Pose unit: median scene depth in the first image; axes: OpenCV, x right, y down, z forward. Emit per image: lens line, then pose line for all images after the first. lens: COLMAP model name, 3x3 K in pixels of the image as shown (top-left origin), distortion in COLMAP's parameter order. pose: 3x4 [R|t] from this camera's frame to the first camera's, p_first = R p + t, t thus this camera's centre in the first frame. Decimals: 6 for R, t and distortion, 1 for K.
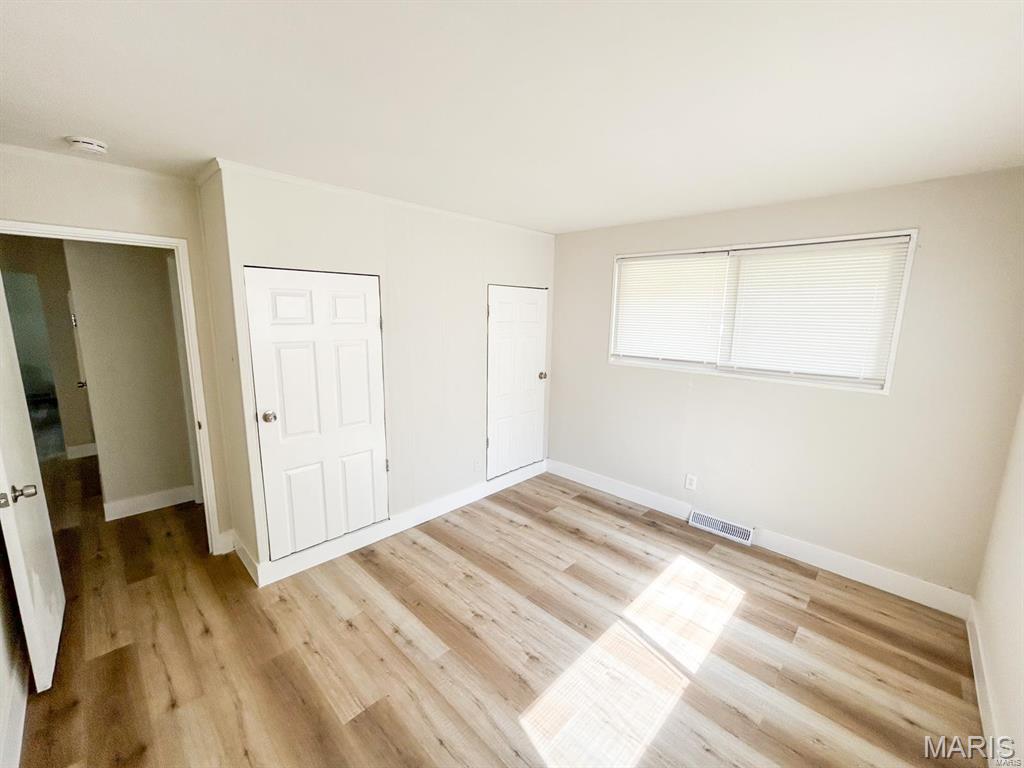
lens RADIAL K [[417.2, 0, 510.1], [0, 417.2, 383.2], [0, 0, 1]] dist [-0.001491, 0.001508]
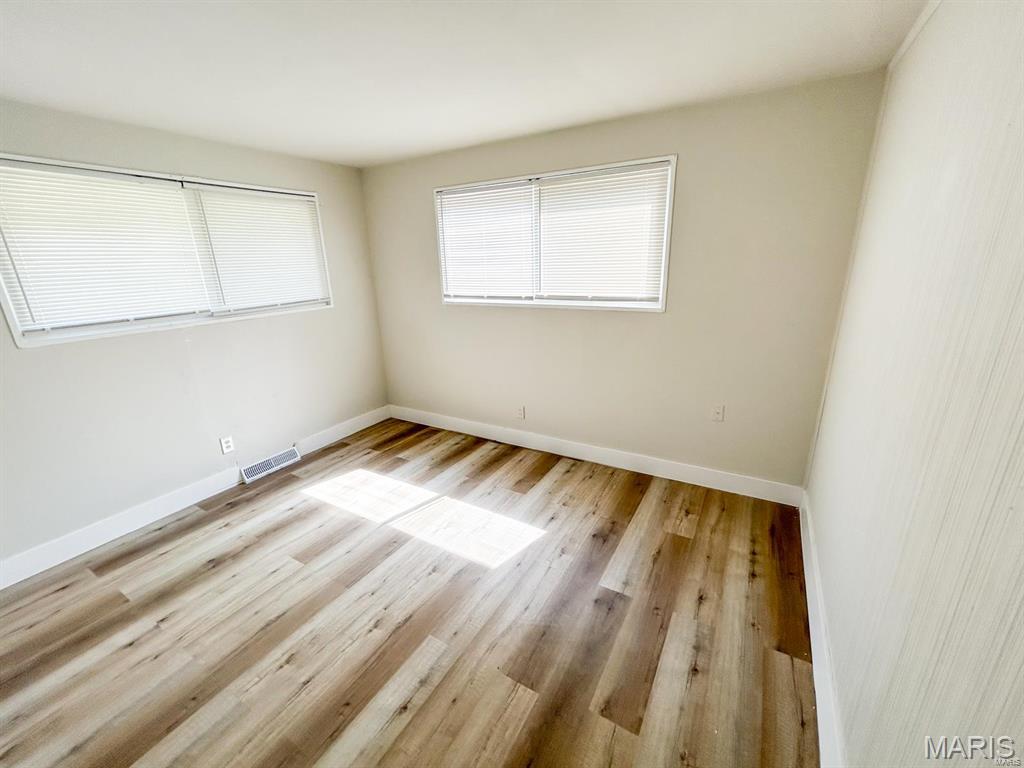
lens RADIAL K [[417.2, 0, 510.8], [0, 417.2, 386.9], [0, 0, 1]] dist [-0.001491, 0.001508]
pose [[-0.235216, -0.298140, 0.925087, -0.670334], [0.189742, 0.919393, 0.344549, -0.098912], [-0.953243, 0.256571, -0.159686, 0.661467]]
